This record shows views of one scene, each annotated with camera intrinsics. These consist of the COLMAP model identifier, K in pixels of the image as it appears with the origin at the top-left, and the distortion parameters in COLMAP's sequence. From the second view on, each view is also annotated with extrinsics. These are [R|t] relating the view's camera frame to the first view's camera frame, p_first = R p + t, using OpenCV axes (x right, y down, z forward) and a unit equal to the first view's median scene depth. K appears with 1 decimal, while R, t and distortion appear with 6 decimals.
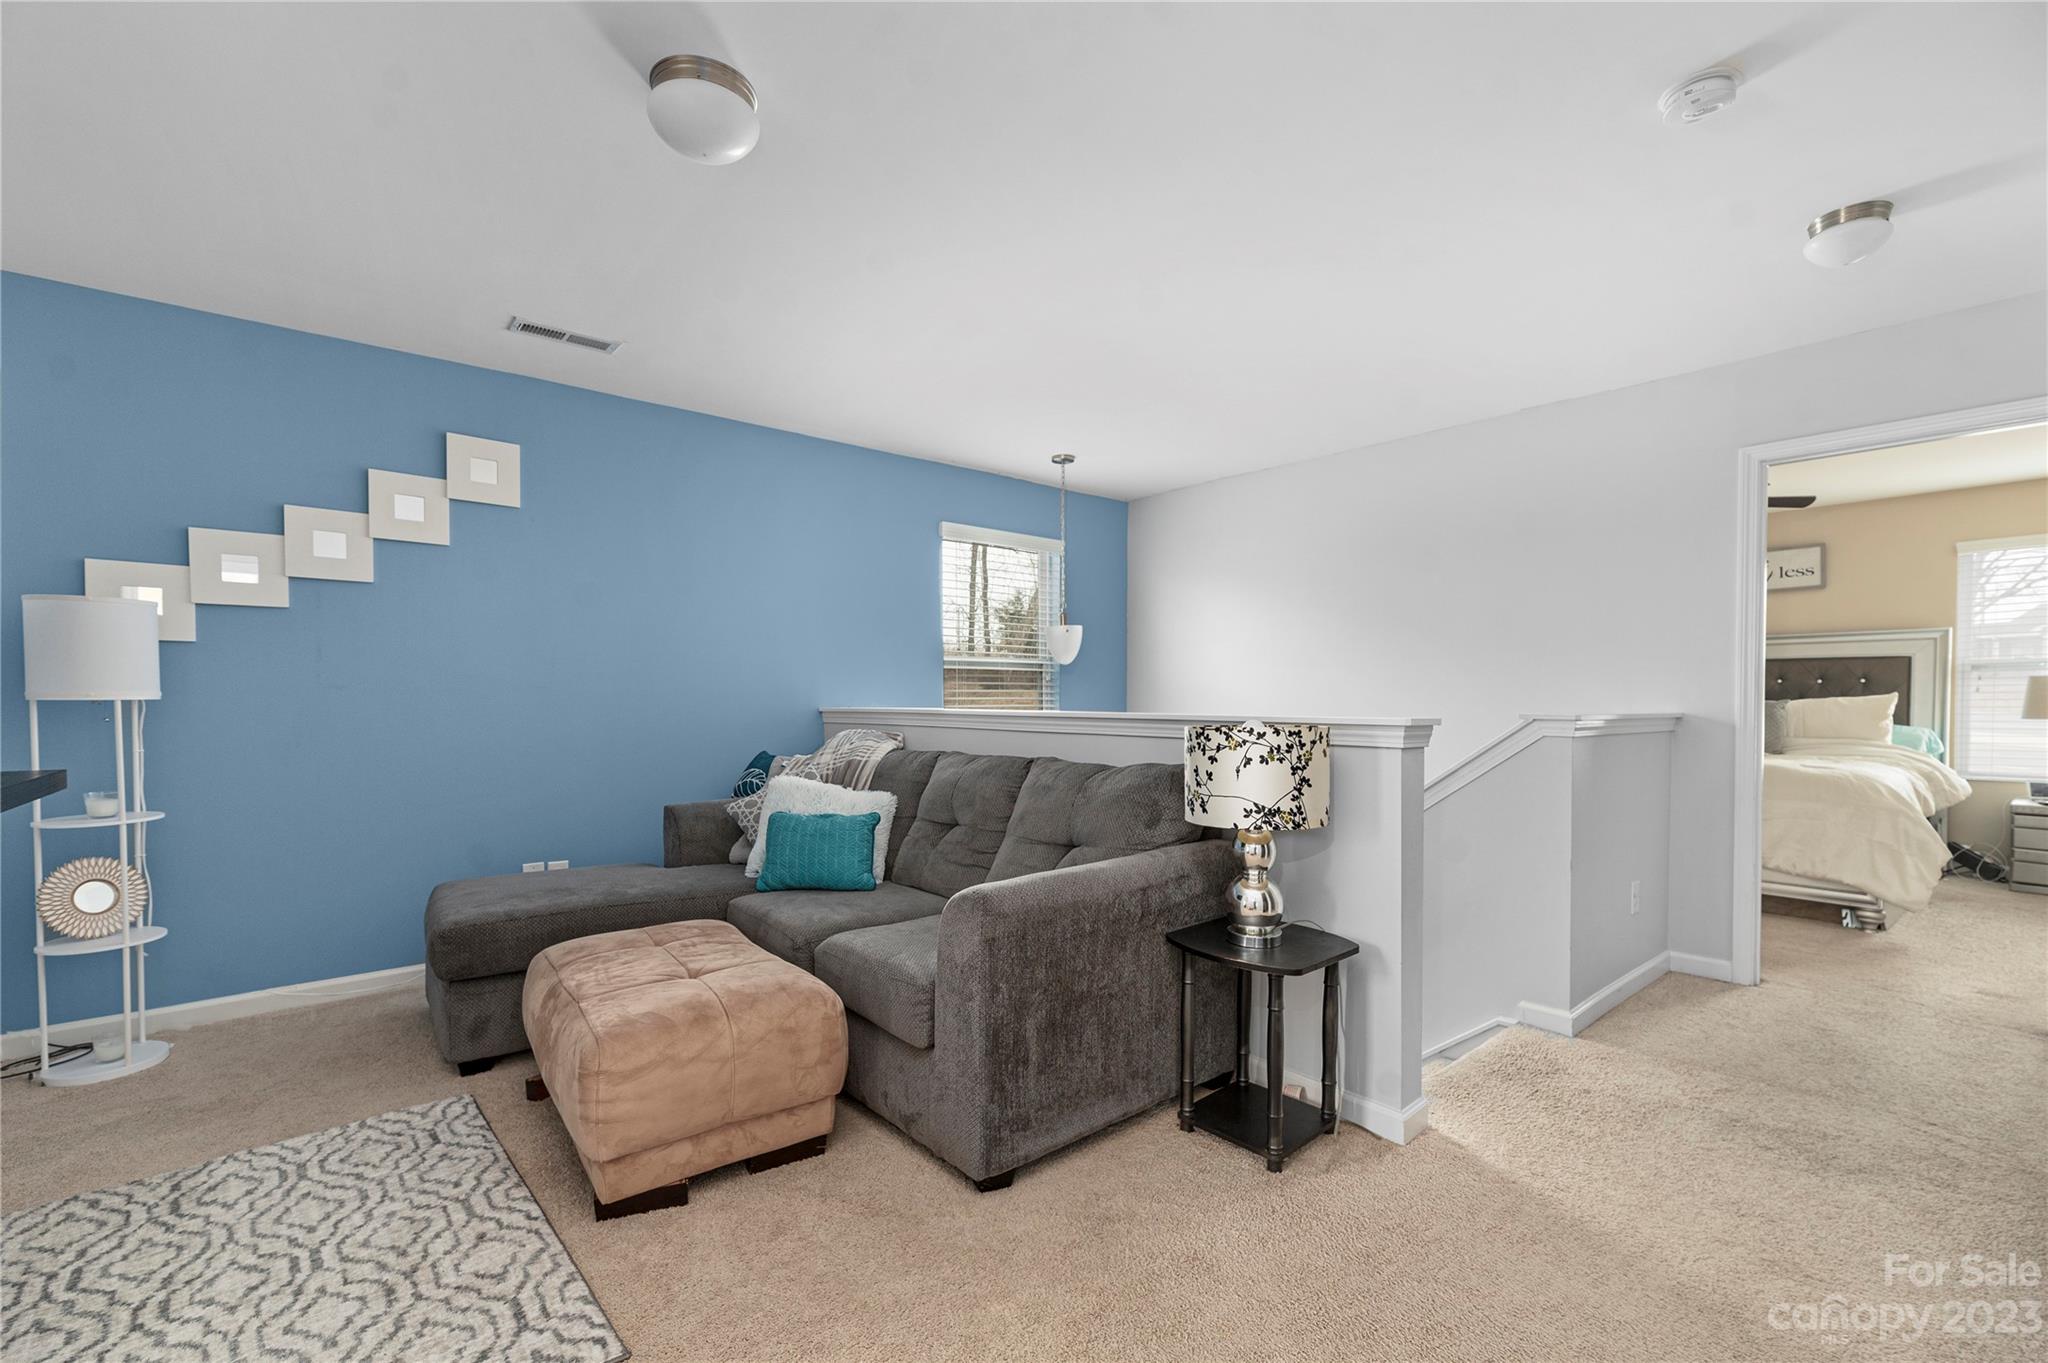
lens RADIAL K [[856.2, 0, 1009.2], [0, 856.2, 721.1], [0, 0, 1]] dist [-0.001434, -0.000162]
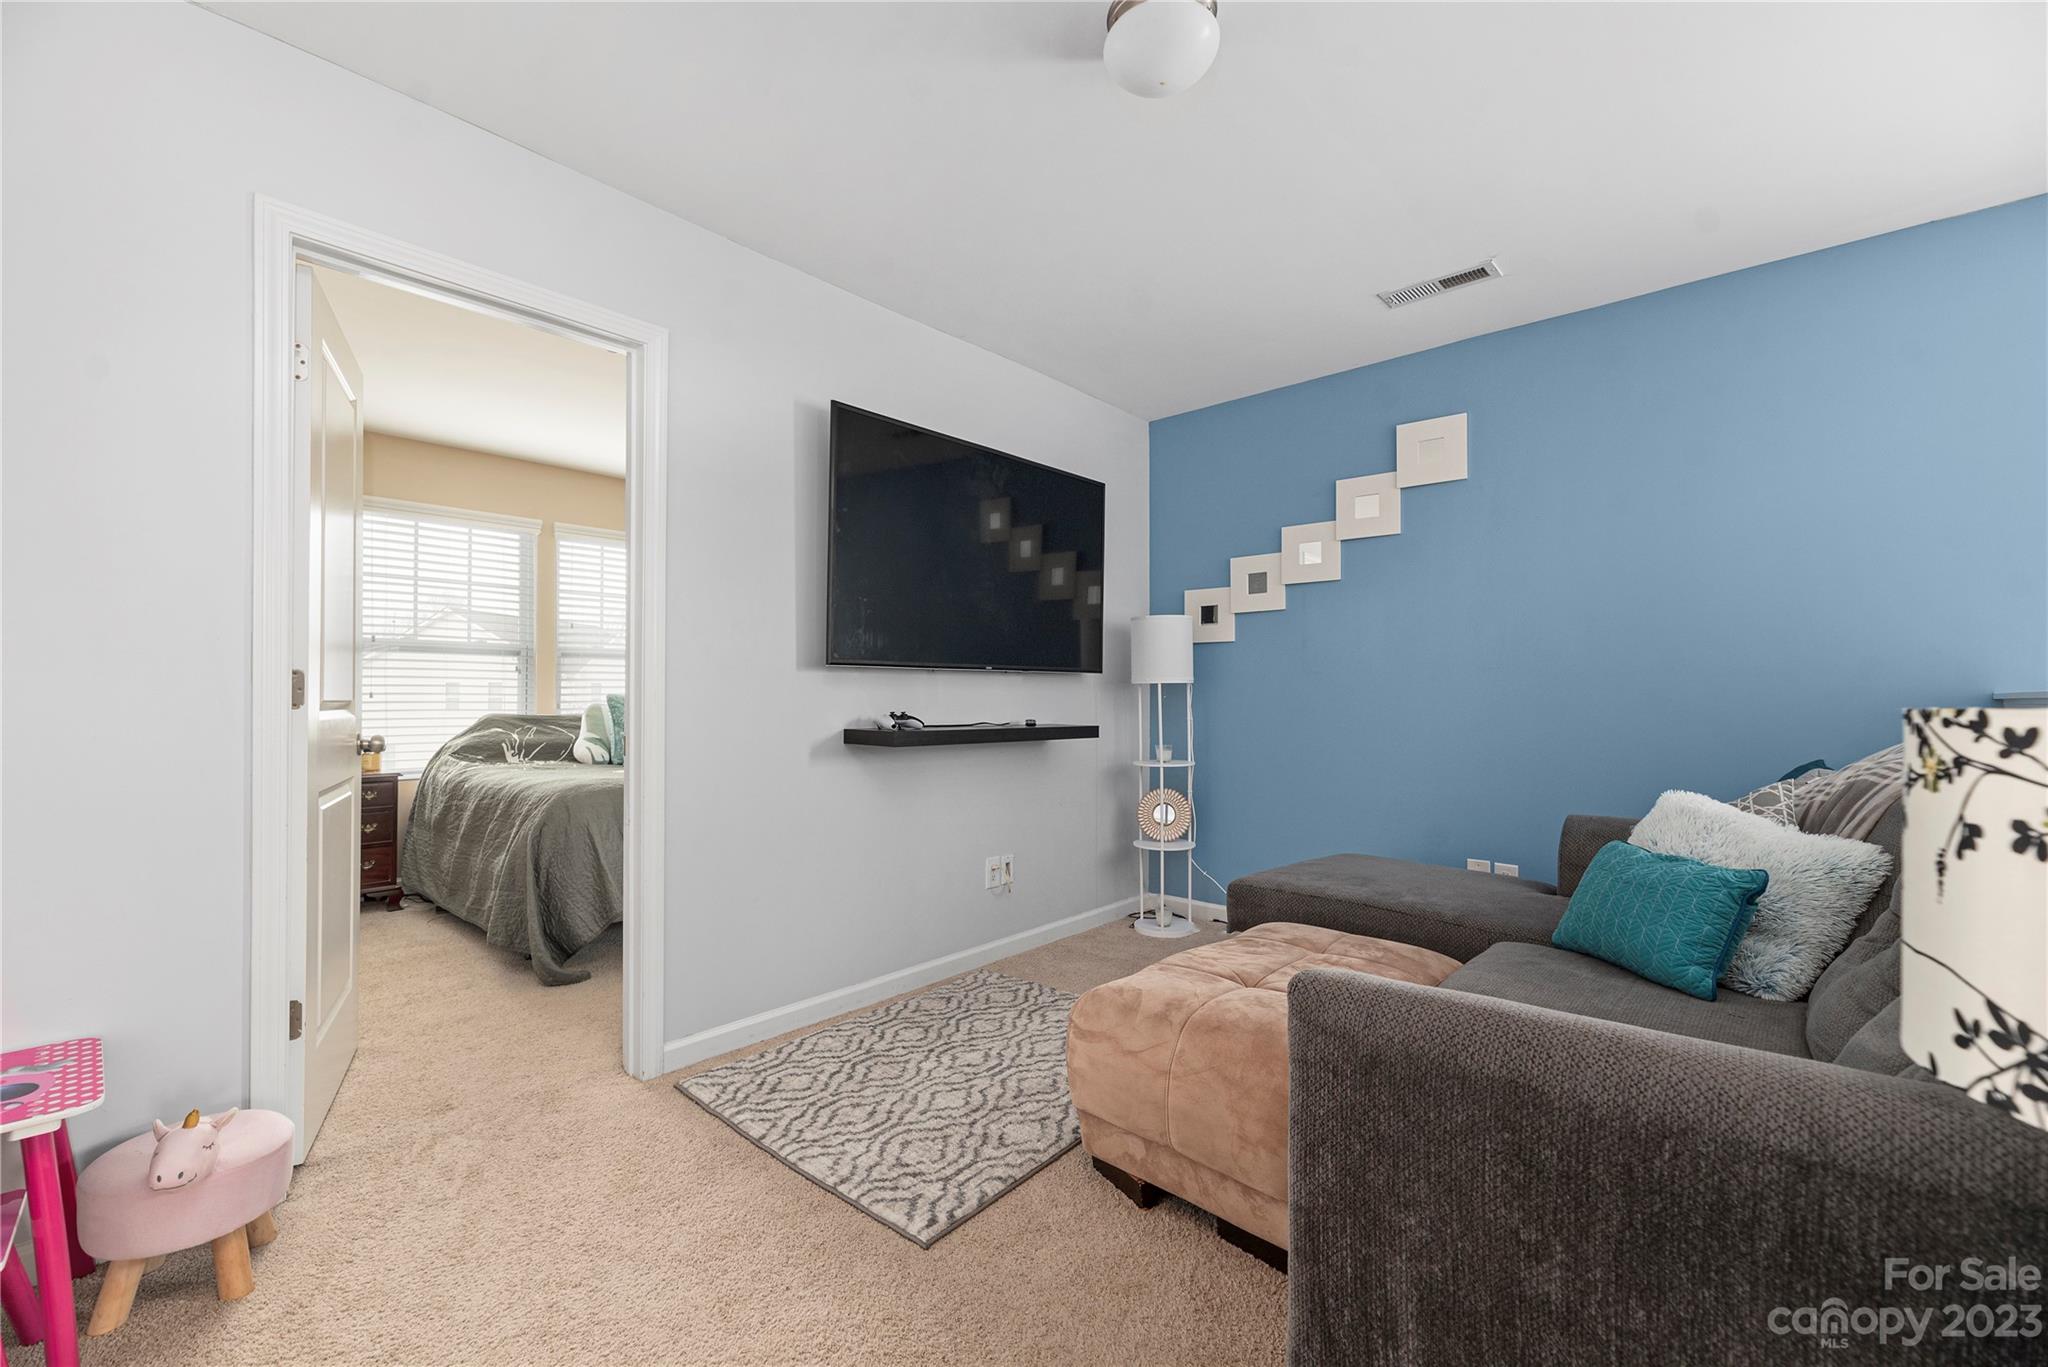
lens RADIAL K [[855.0, 0, 1022.2], [0, 855.0, 691.7], [0, 0, 1]] dist [0.000509, -0.000171]
pose [[0.156779, -0.003893, -0.987626, 0.495126], [-0.028600, 0.999555, -0.008480, 0.012613], [0.987220, 0.029575, 0.156598, 0.667109]]
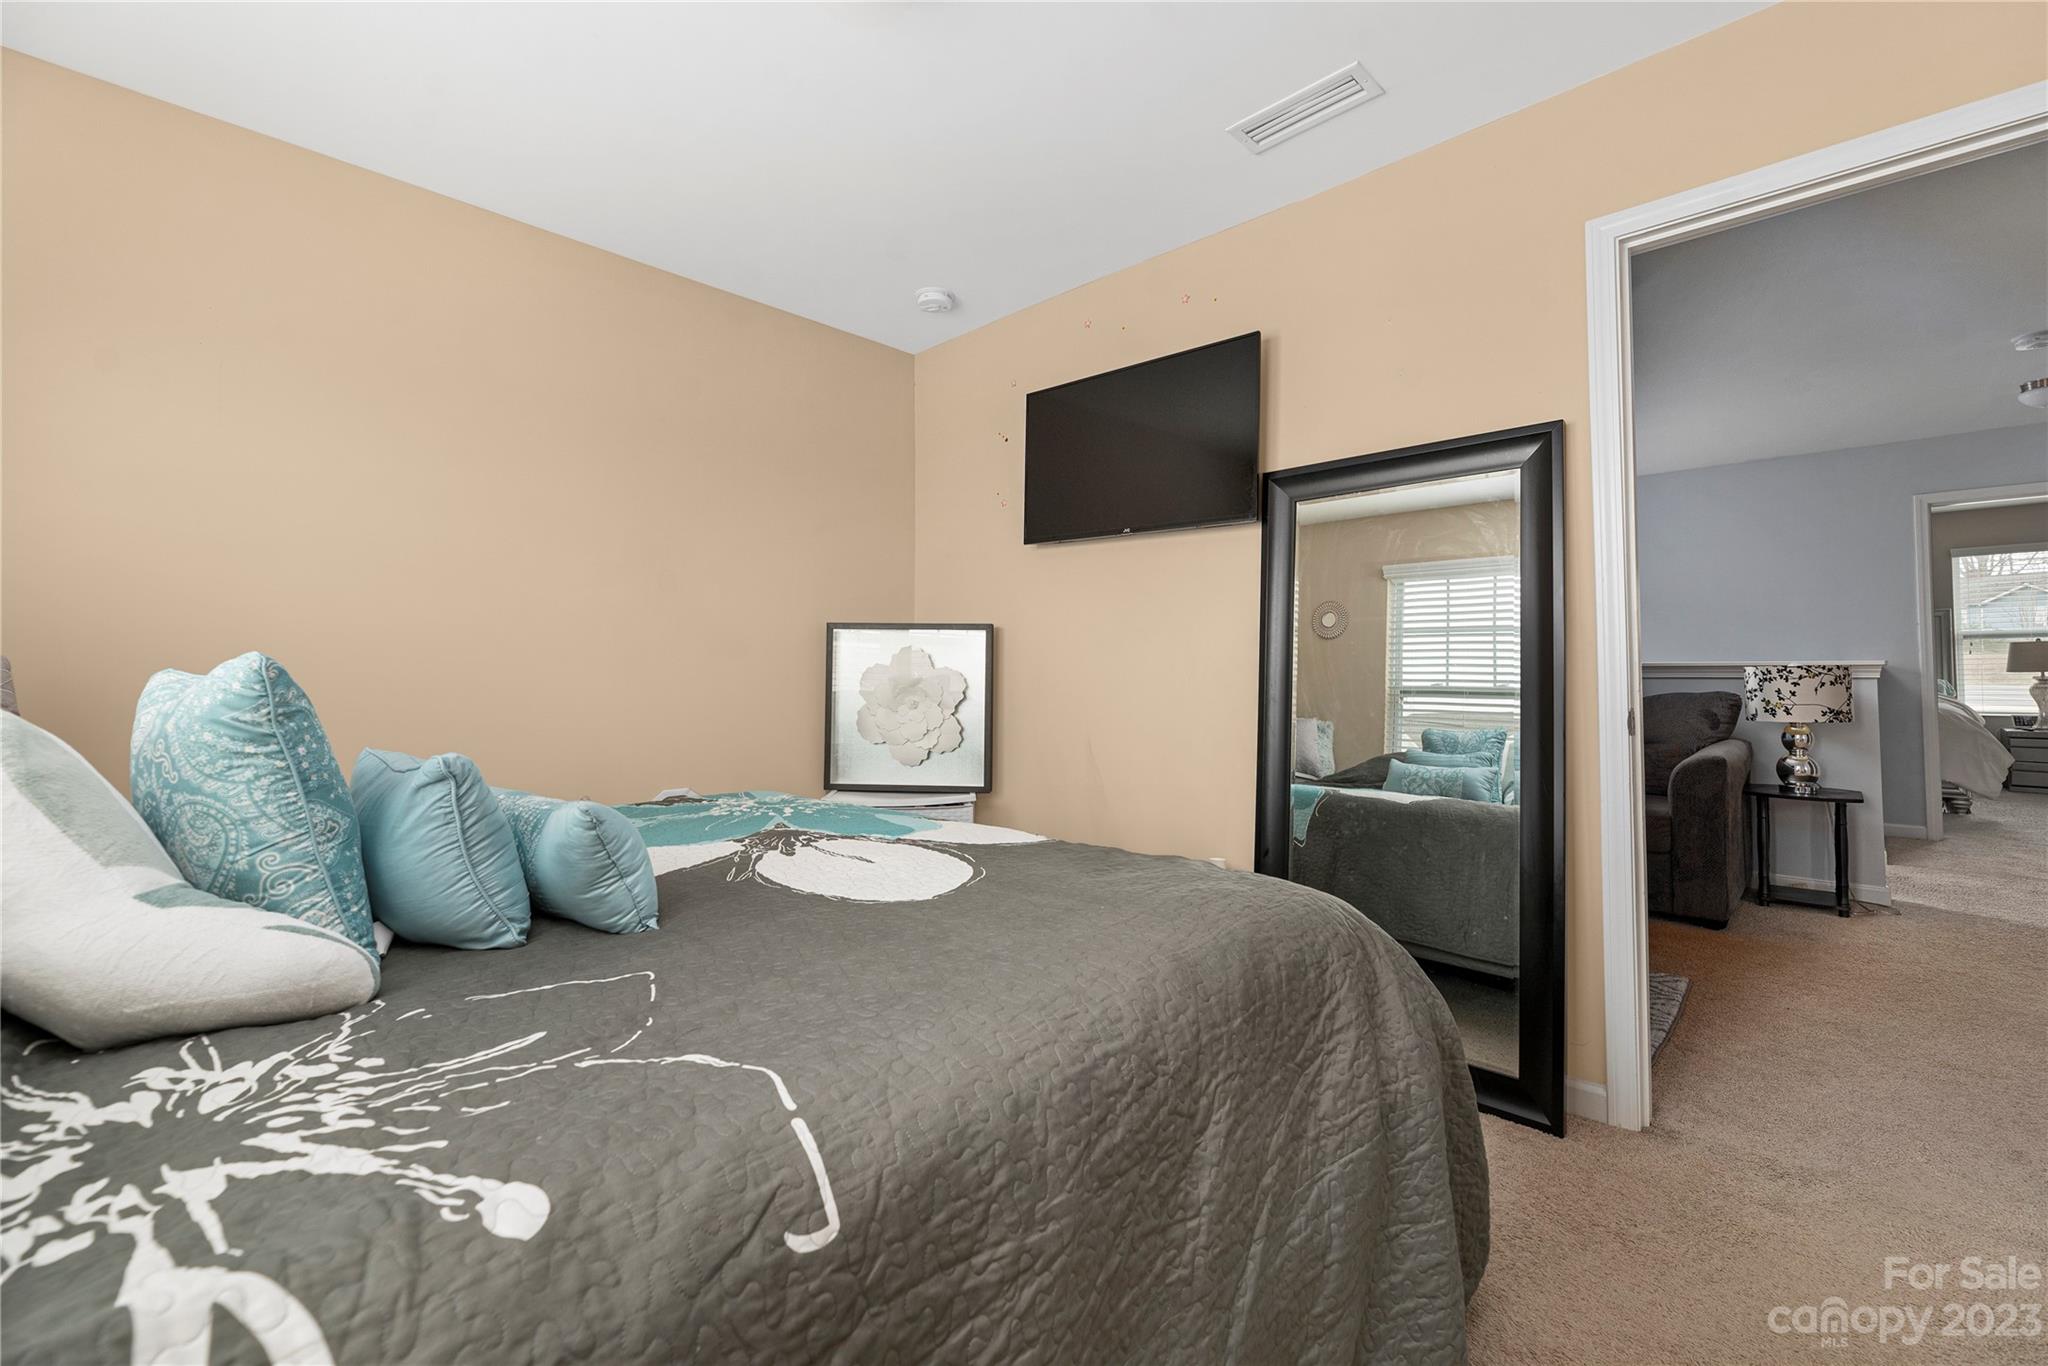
lens RADIAL K [[855.0, 0, 1022.2], [0, 855.0, 691.2], [0, 0, 1]] dist [0.000509, -0.000171]
pose [[0.994662, -0.008916, 0.102797, -1.546331], [0.009170, 0.999956, -0.002006, 0.049575], [-0.102775, 0.002938, 0.994700, -0.585253]]
